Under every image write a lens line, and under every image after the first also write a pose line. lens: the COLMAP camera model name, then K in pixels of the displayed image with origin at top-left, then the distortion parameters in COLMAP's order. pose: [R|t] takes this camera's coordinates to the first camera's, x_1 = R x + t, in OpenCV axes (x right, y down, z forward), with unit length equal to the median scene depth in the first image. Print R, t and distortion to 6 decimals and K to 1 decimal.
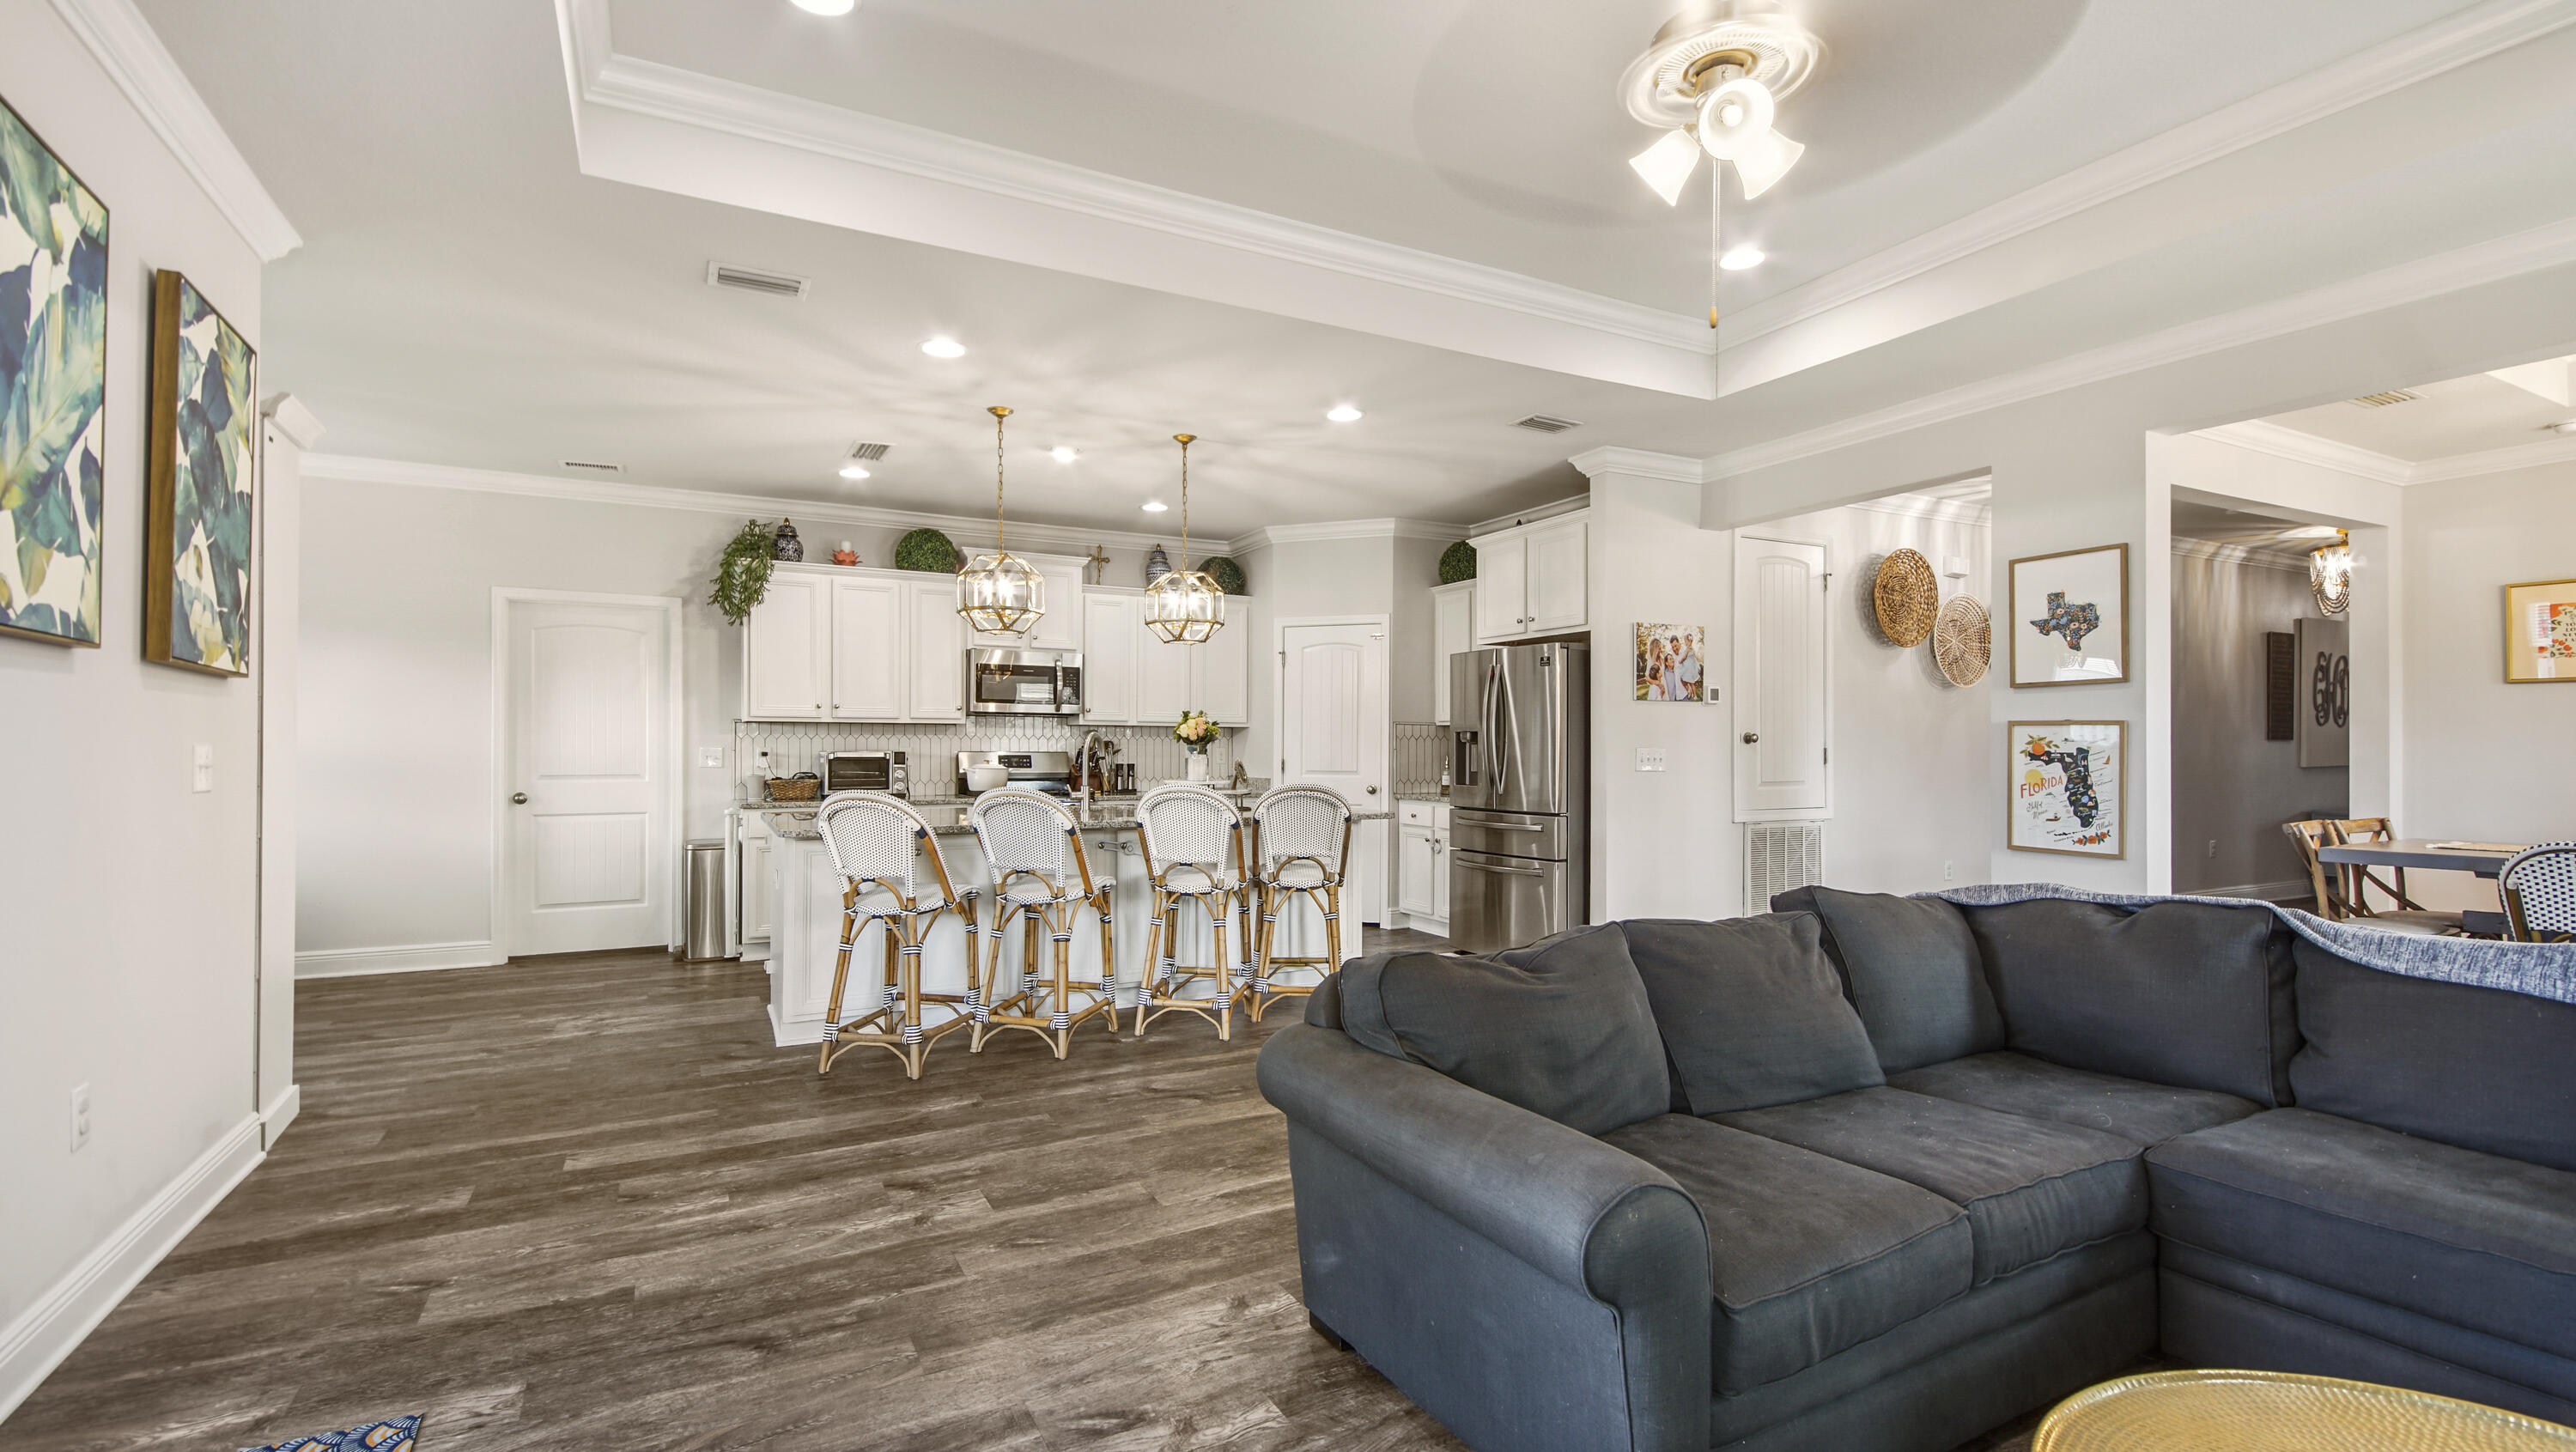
lens RADIAL K [[1159.0, 0, 1287.4], [0, 1159.0, 736.9], [0, 0, 1]] dist [0.018786, -0.000337]
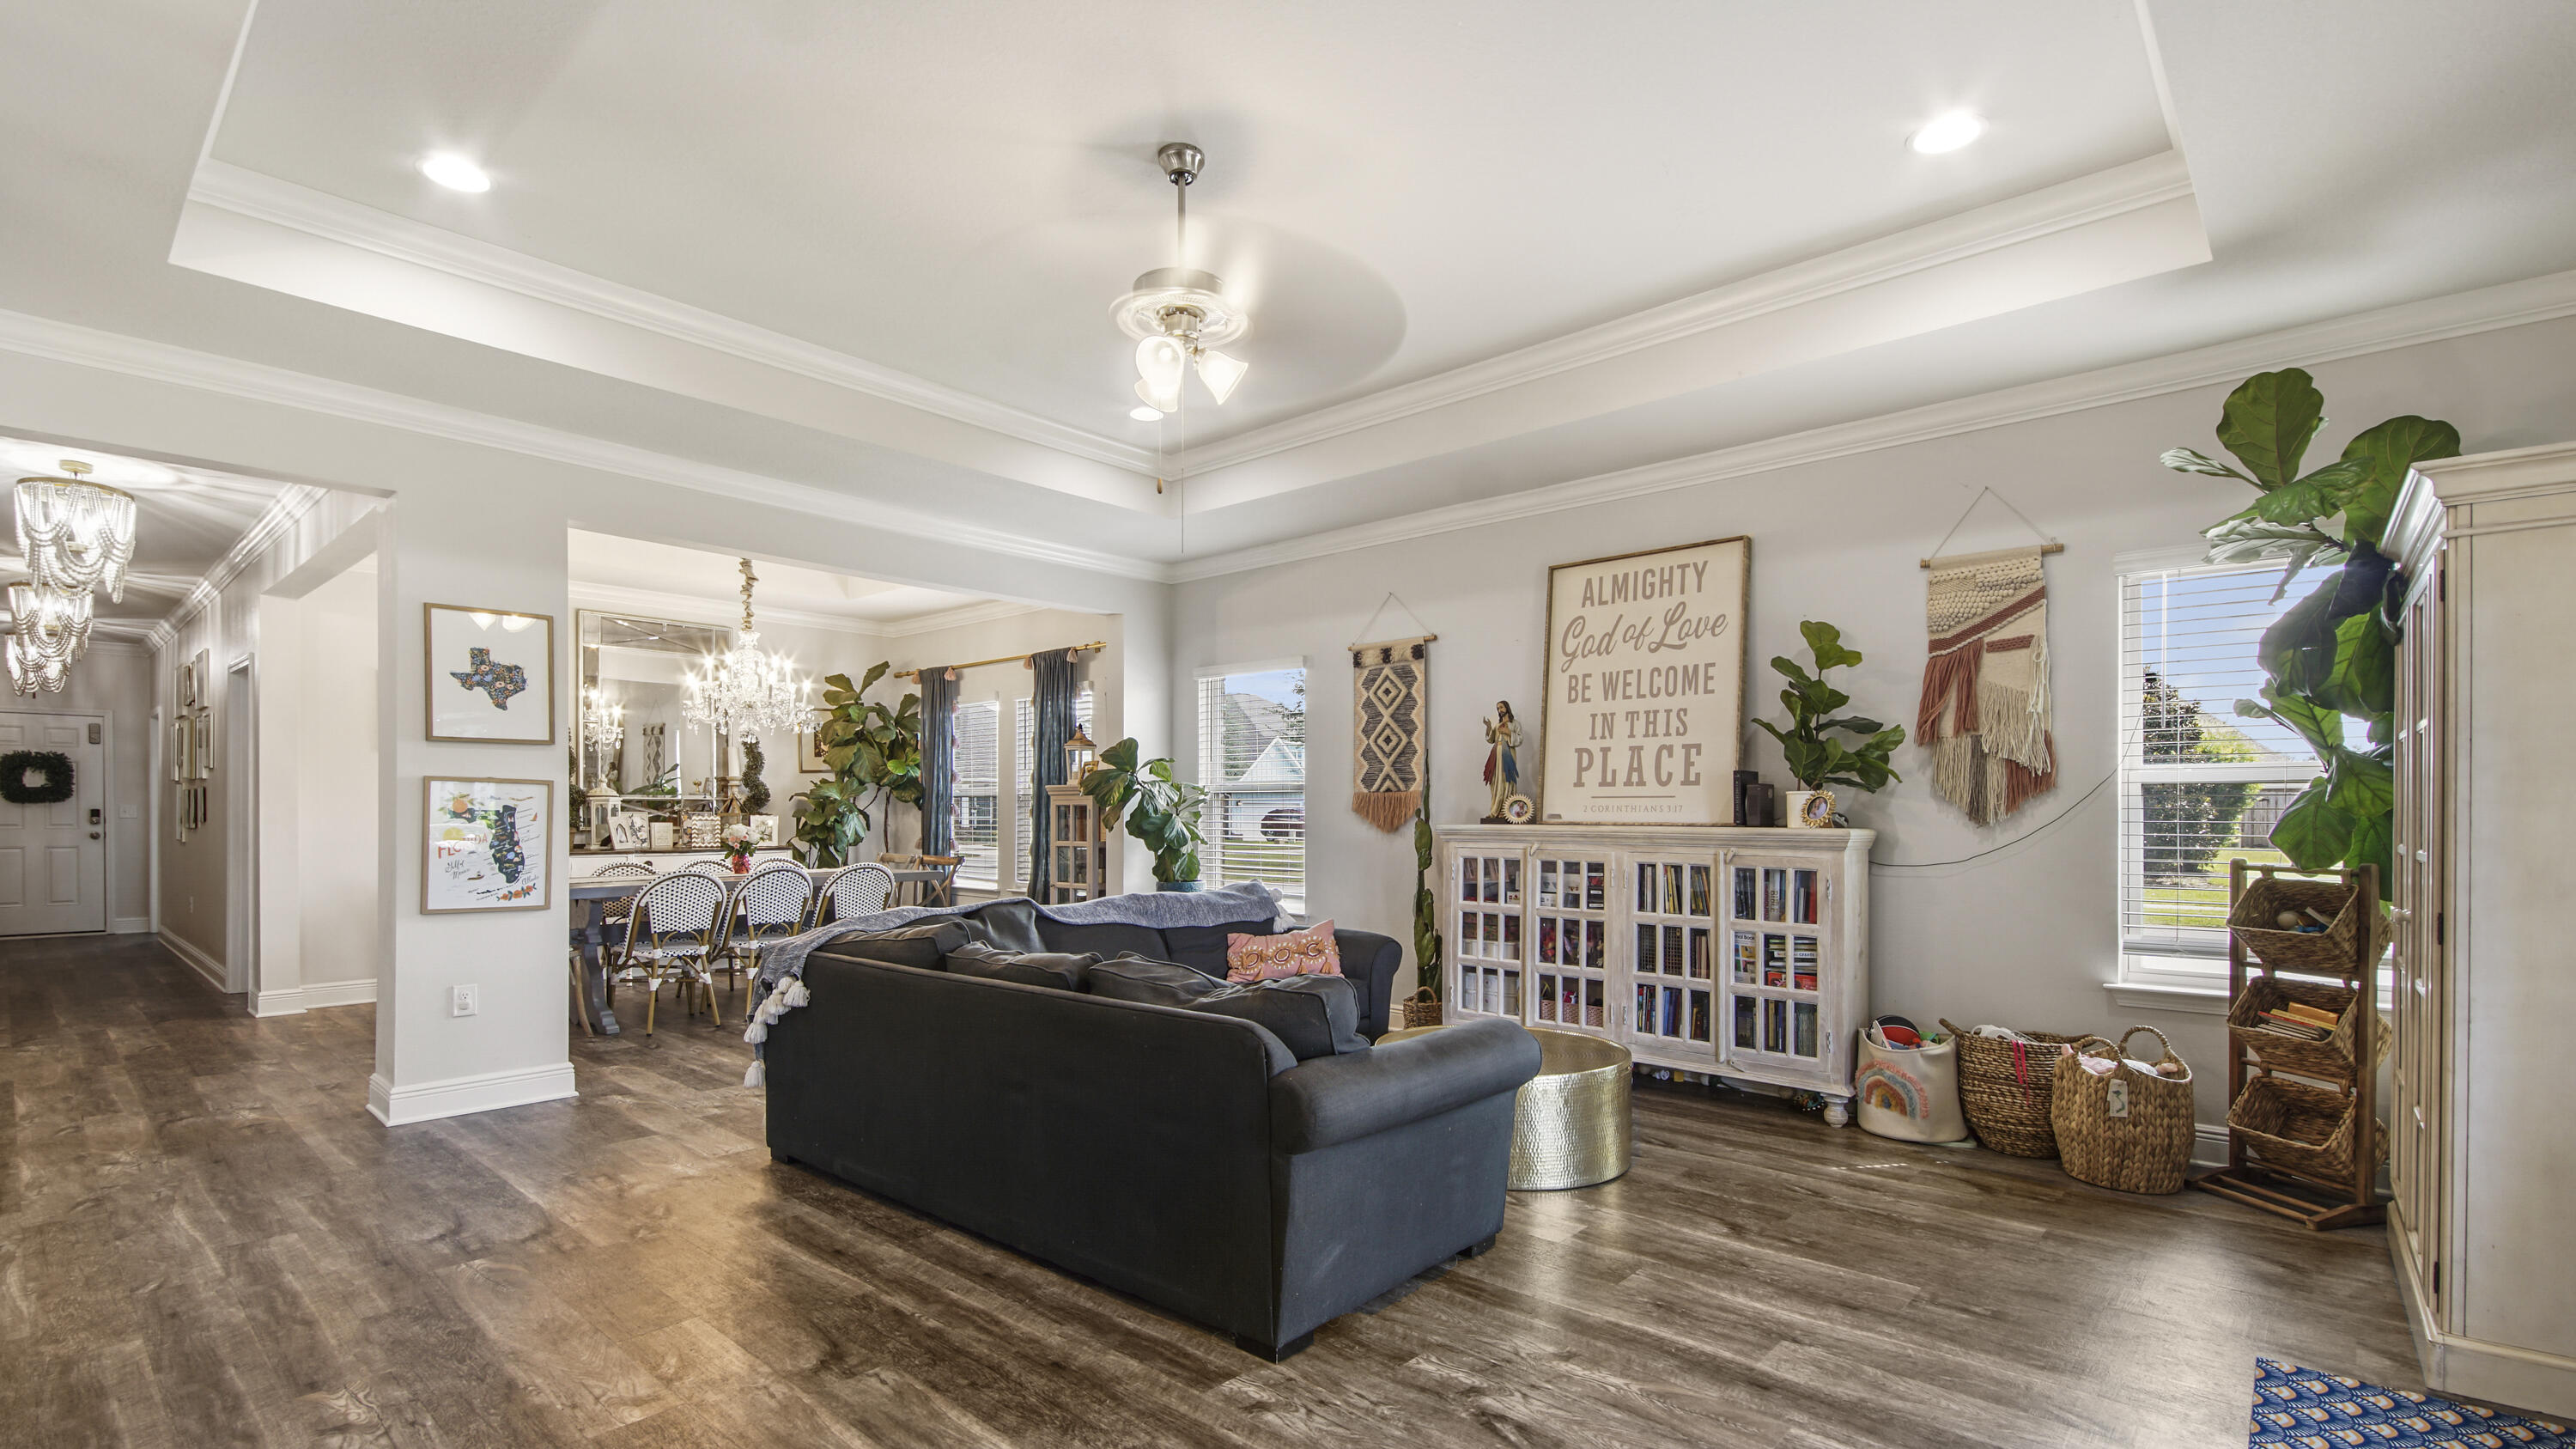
lens RADIAL K [[1159.2, 0, 1259.6], [0, 1159.2, 805.2], [0, 0, 1]] dist [0.018786, -0.000337]
pose [[-0.326874, 0.002191, 0.945065, -0.500289], [-0.009812, 0.999936, -0.005712, 0.008596], [-0.945017, -0.011140, -0.326831, 0.713623]]
